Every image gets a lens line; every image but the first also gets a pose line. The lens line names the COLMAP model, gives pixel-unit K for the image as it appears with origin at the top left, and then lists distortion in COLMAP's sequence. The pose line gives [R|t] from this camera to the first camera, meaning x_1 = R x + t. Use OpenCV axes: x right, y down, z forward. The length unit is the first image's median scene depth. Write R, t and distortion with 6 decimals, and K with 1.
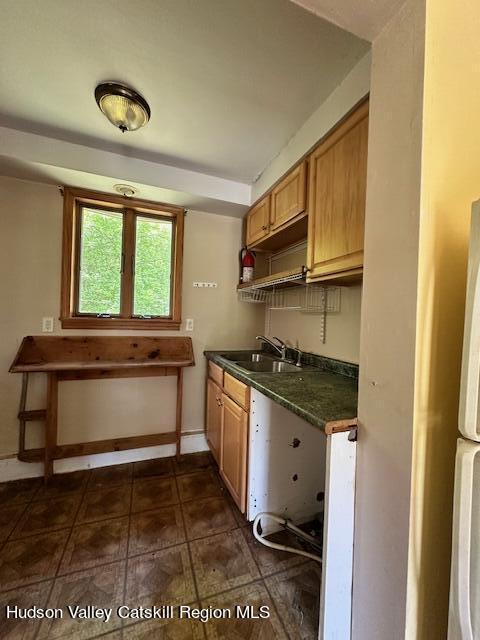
lens RADIAL K [[256.9, 0, 239.7], [0, 256.9, 319.6], [0, 0, 1]] dist [0.002112, 0.001801]
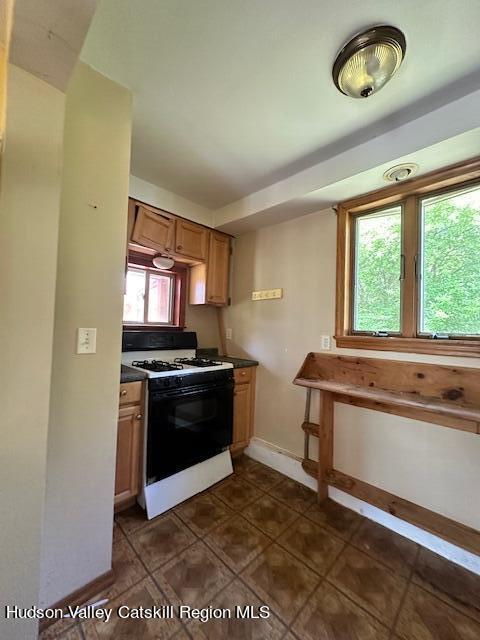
lens RADIAL K [[256.9, 0, 240.8], [0, 256.9, 319.3], [0, 0, 1]] dist [0.002112, 0.001801]
pose [[0.424511, -0.044591, -0.904324, 0.041170], [-0.020688, 0.998048, -0.058924, -0.005026], [0.905186, 0.043723, 0.422760, 0.255557]]
